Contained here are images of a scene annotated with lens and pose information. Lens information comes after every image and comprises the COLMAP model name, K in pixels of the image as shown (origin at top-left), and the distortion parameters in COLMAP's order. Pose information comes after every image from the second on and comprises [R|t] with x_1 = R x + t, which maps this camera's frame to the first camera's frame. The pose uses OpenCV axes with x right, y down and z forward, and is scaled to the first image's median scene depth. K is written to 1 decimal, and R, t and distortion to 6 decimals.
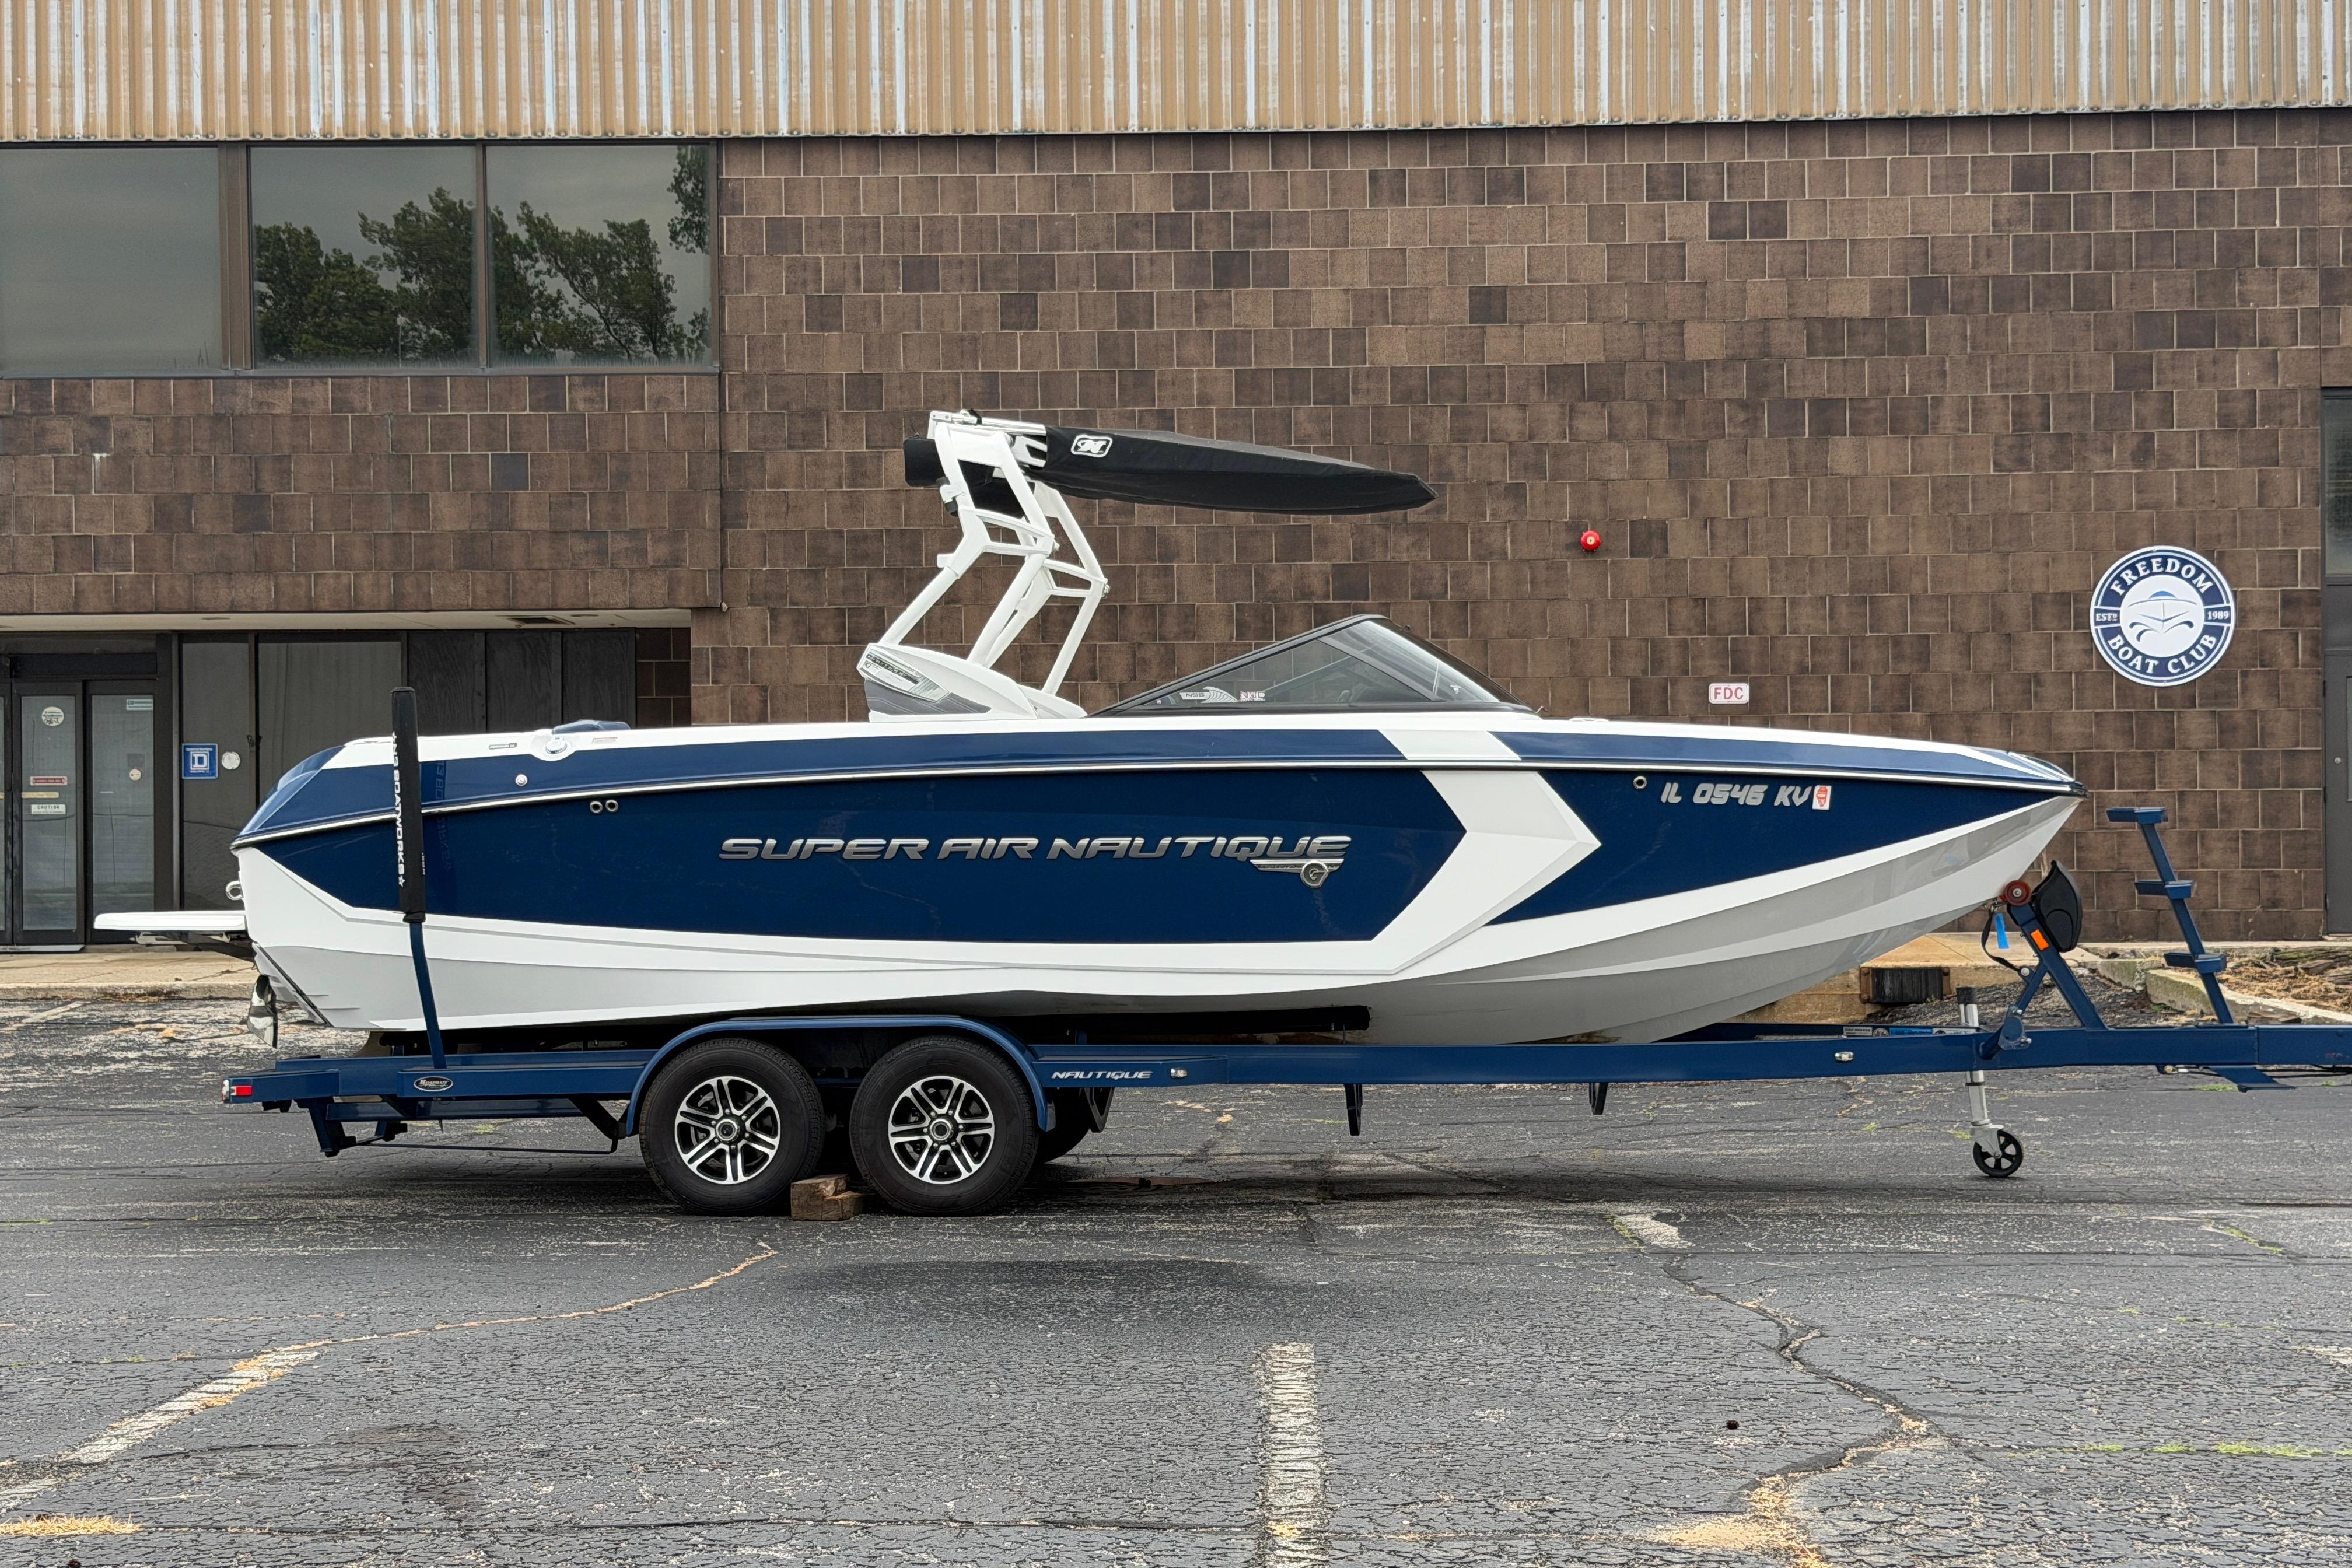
lens RADIAL K [[3254.7, 0, 1179.9], [0, 3254.7, 788.1], [0, 0, 1]] dist [0.183608, -0.355106]
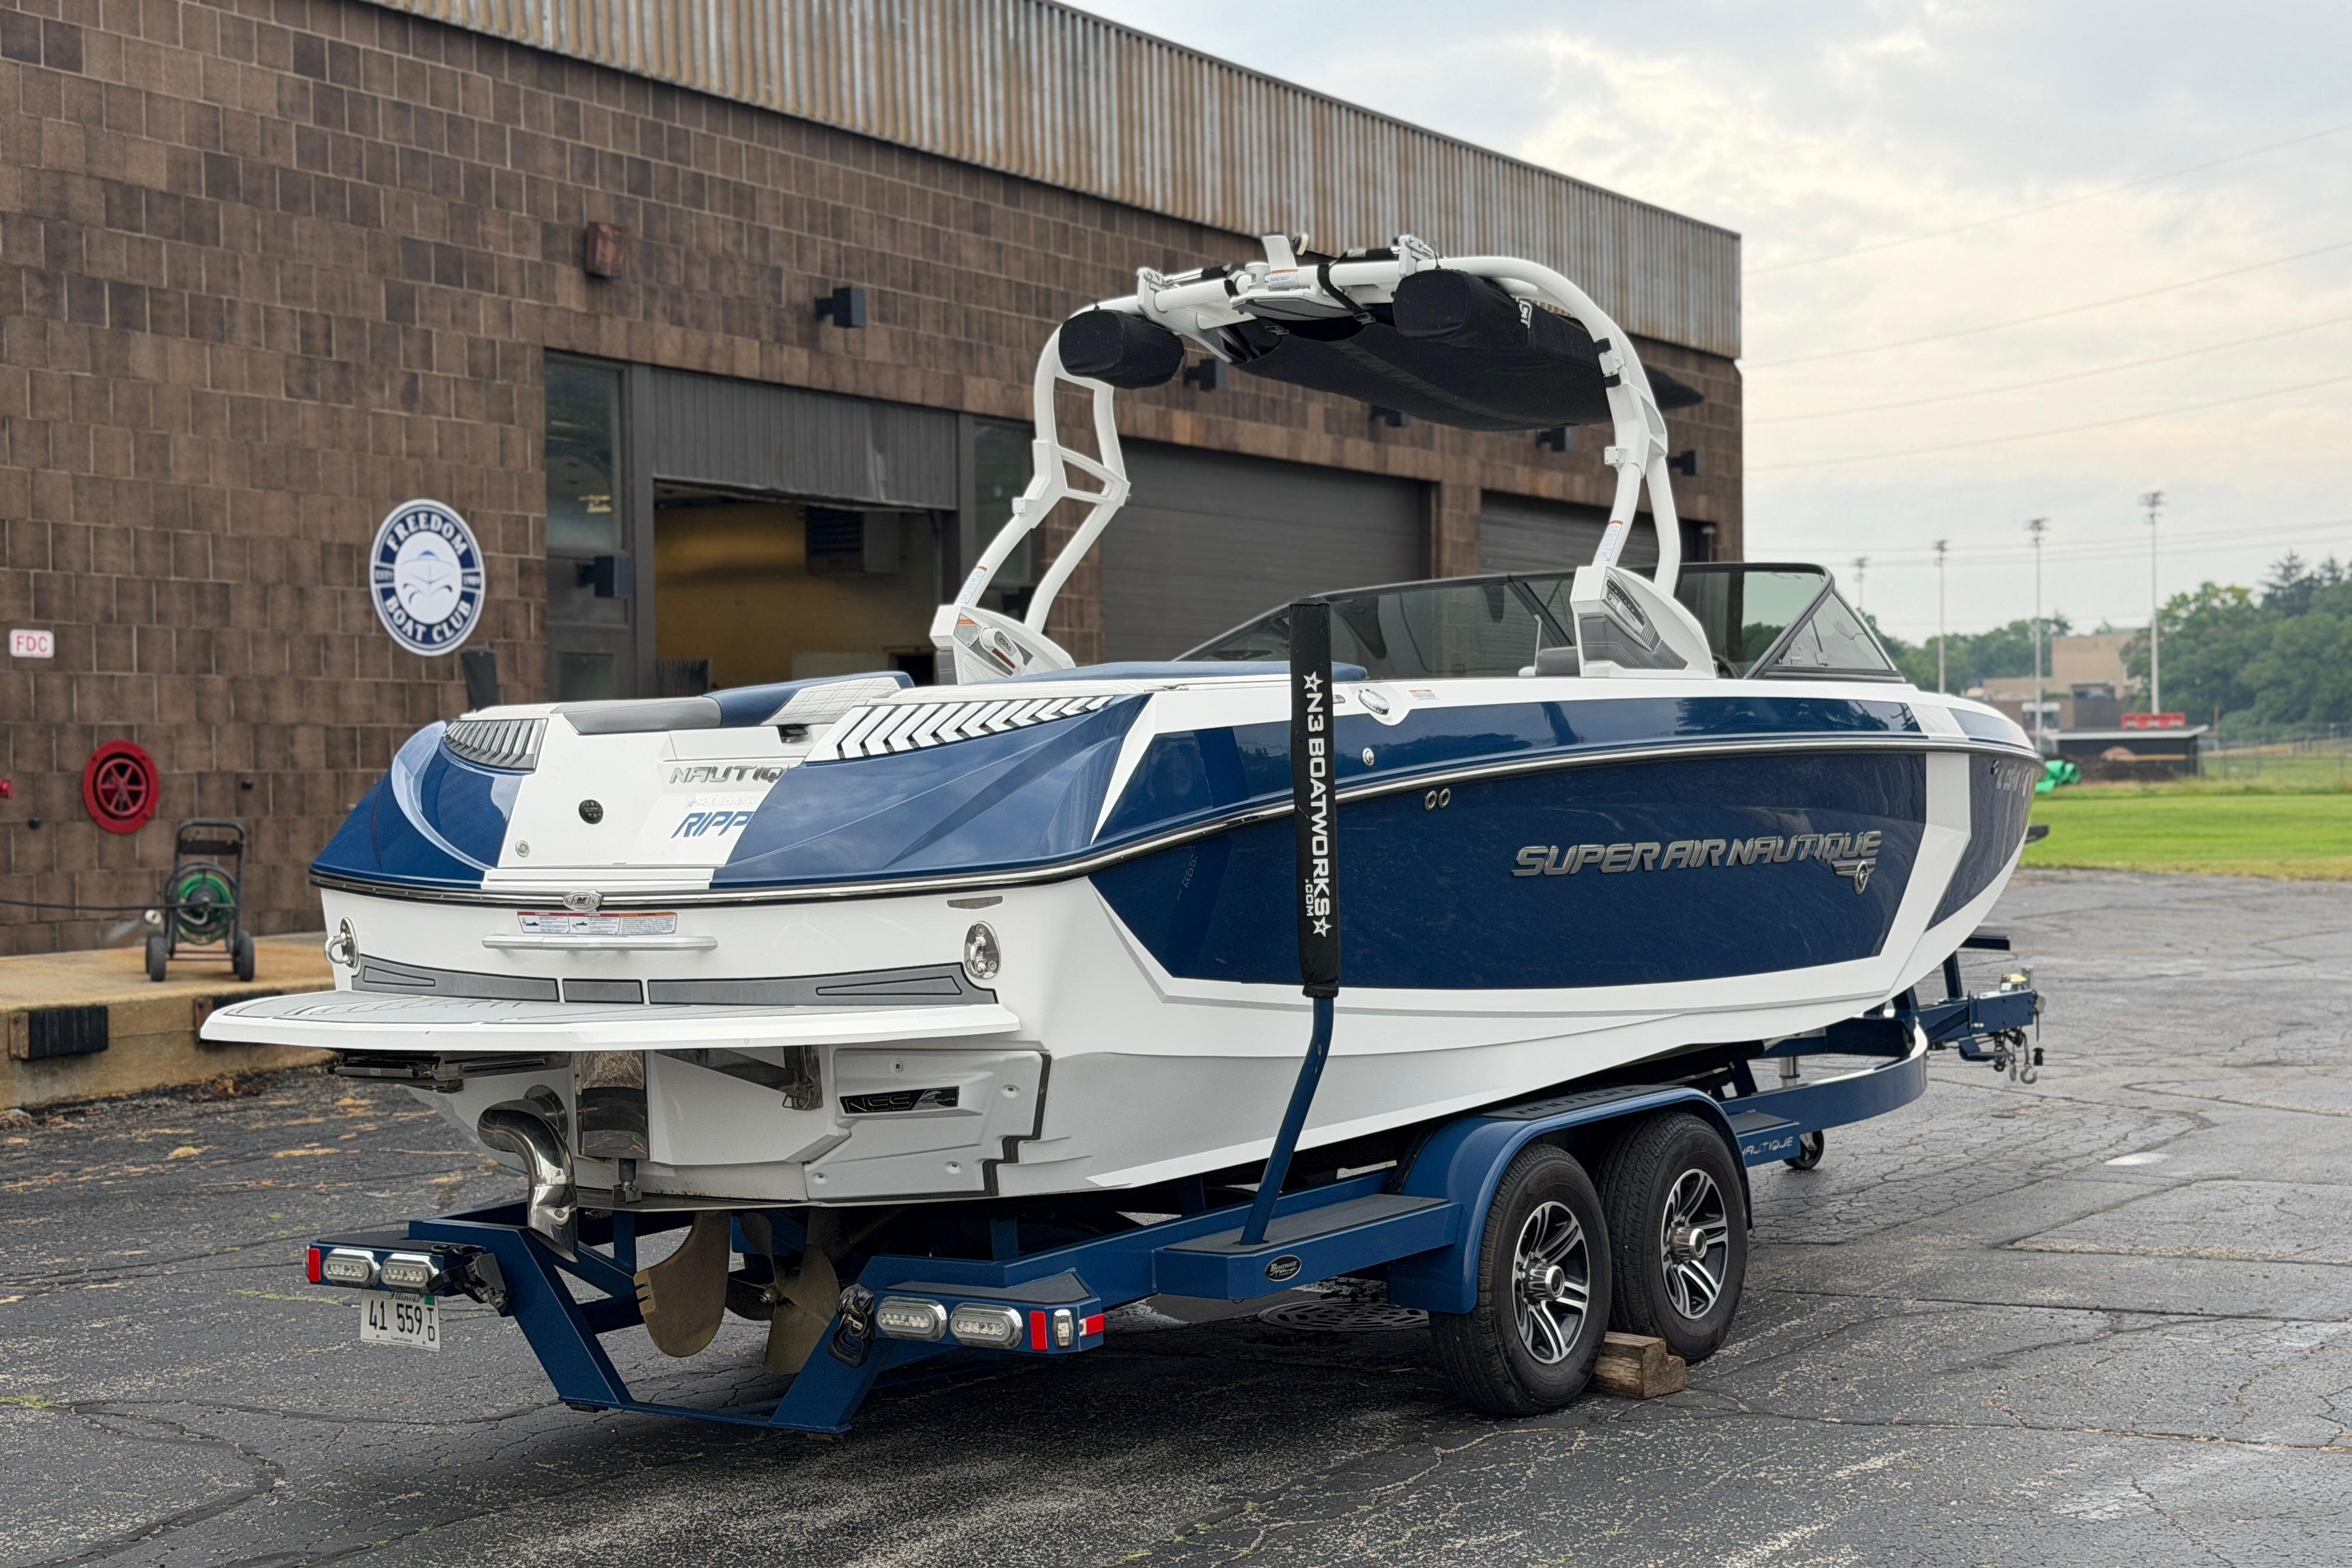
lens RADIAL K [[3259.7, 0, 1175.4], [0, 3259.7, 792.3], [0, 0, 1]] dist [0.193154, -0.370598]
pose [[0.503959, -0.003151, 0.863722, -0.377231], [-0.004305, 0.999972, 0.006160, 0.000341], [-0.863717, -0.006822, 0.503931, 0.364192]]
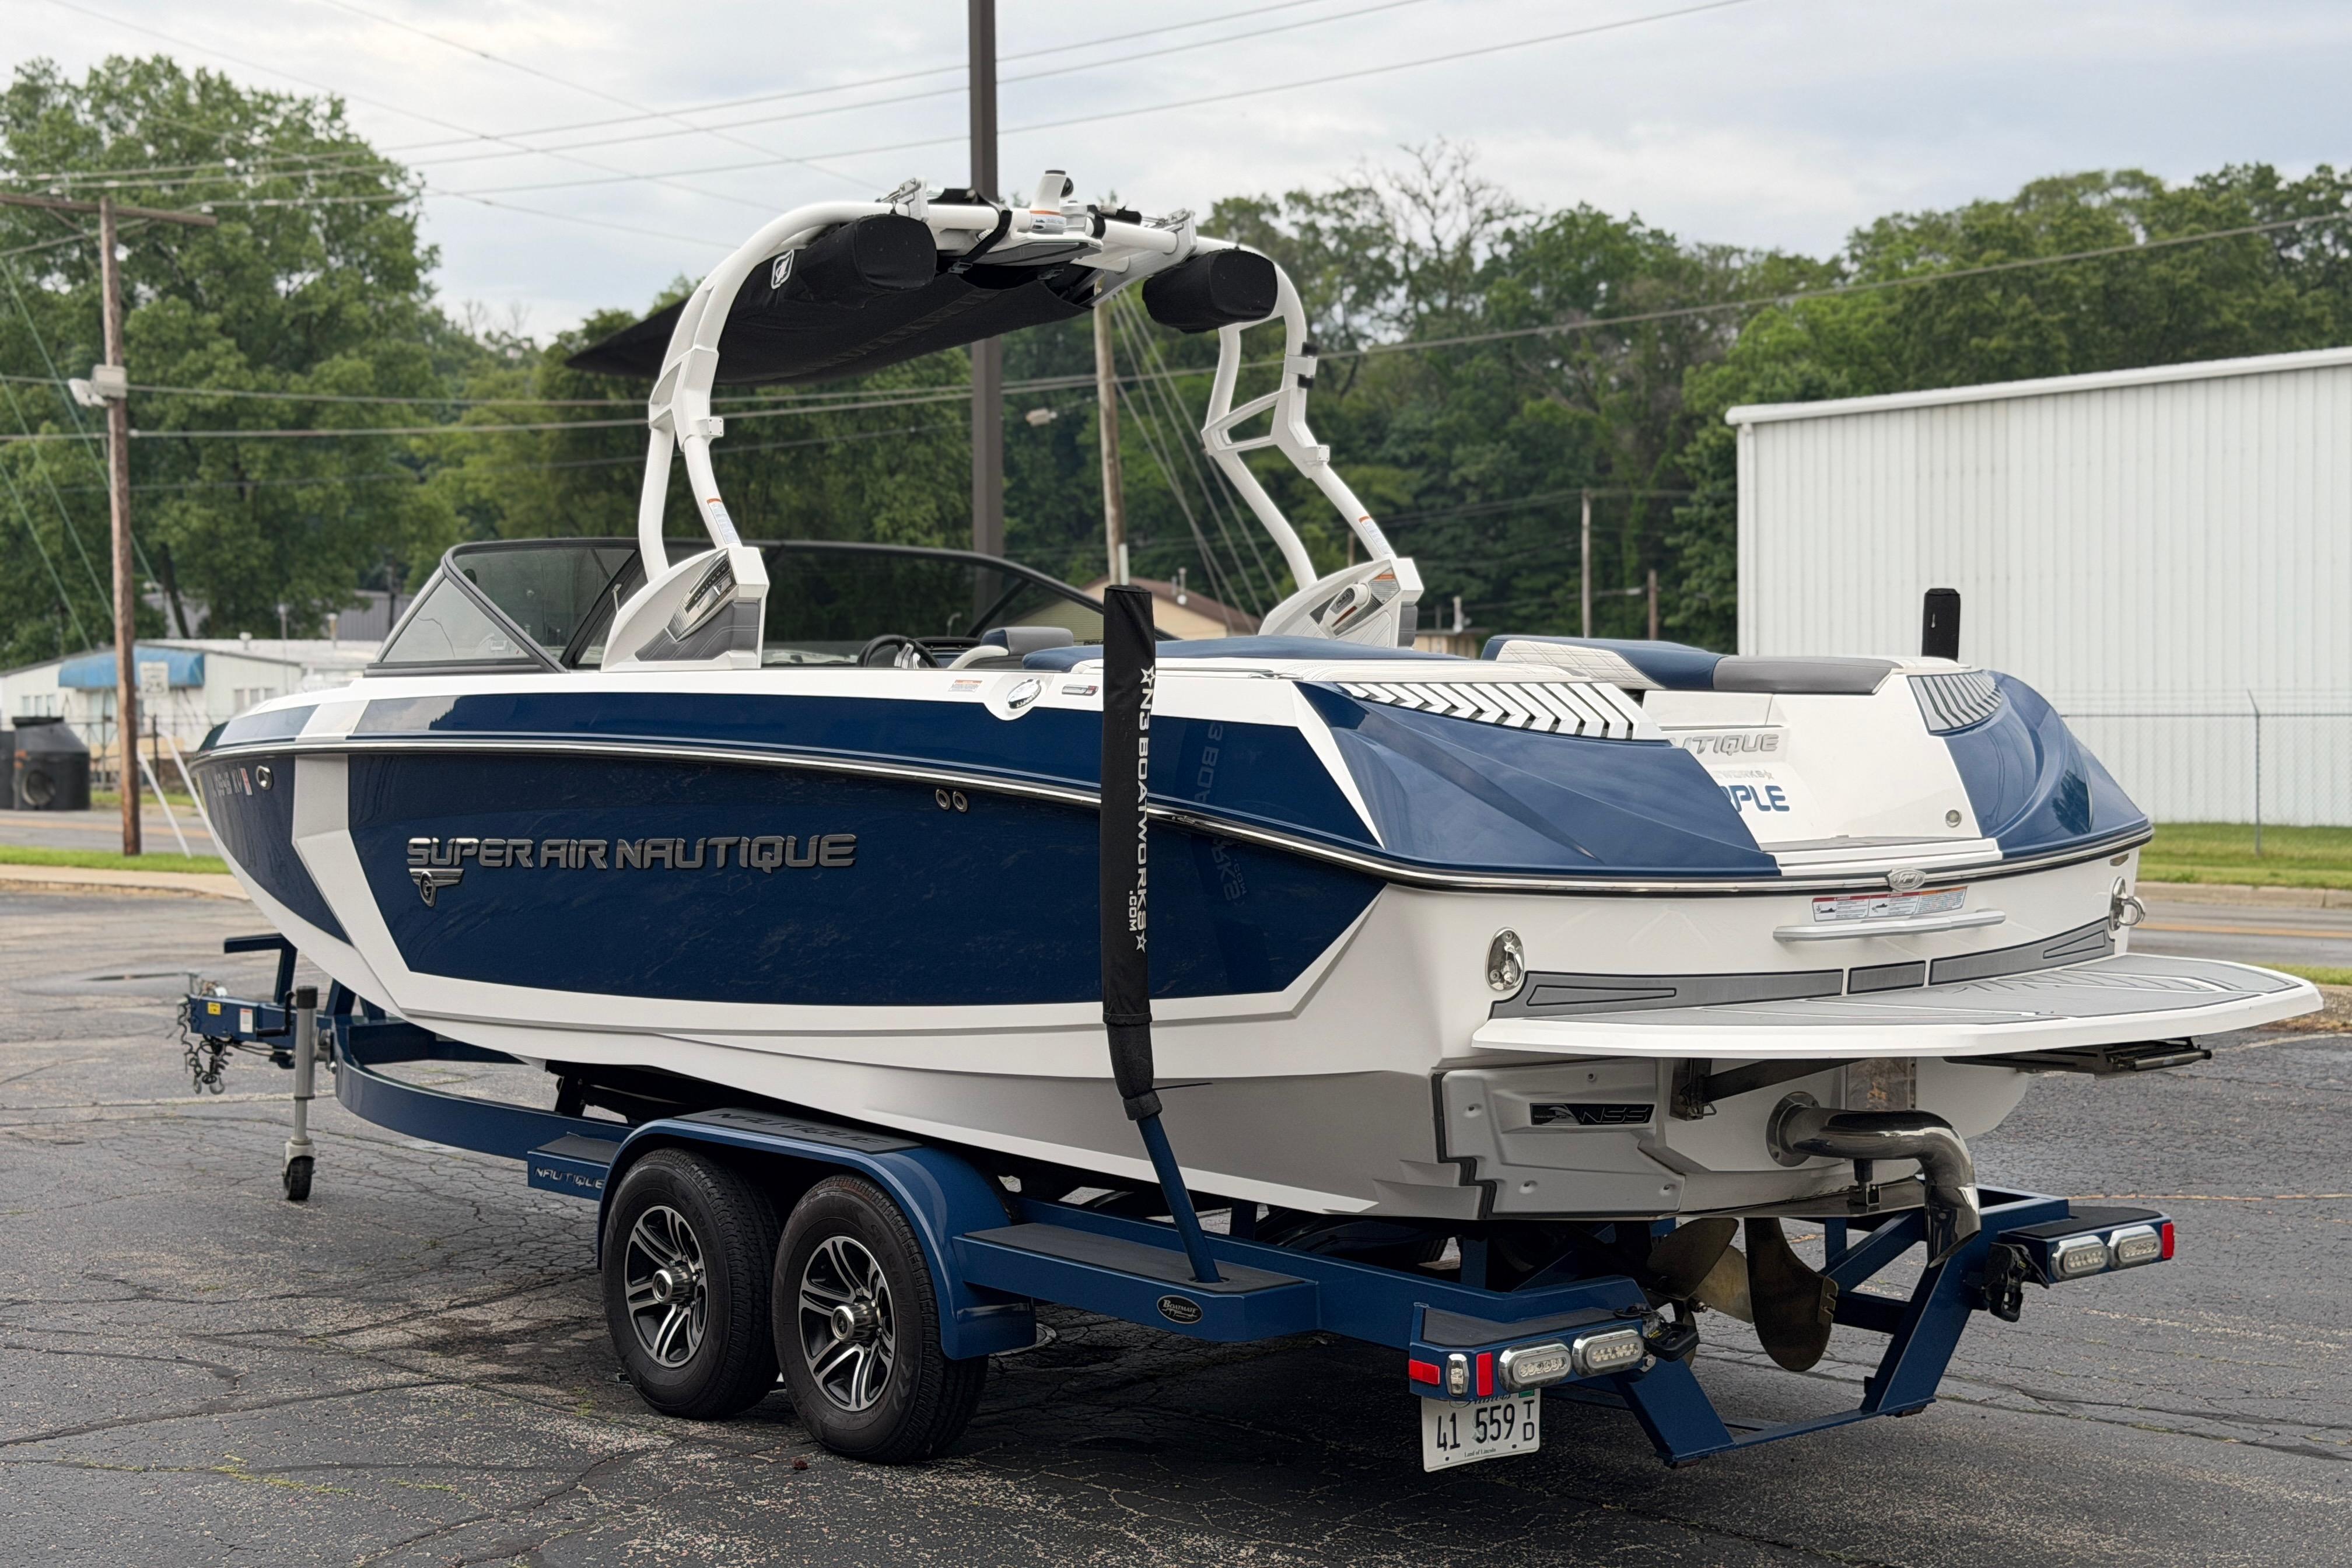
lens RADIAL K [[3254.7, 0, 1179.9], [0, 3254.7, 788.1], [0, 0, 1]] dist [0.183608, -0.355106]
pose [[-0.681445, 0.002752, 0.731864, -0.308585], [0.008691, 0.999953, 0.004332, 0.002781], [-0.731817, 0.009313, -0.681437, 0.785445]]
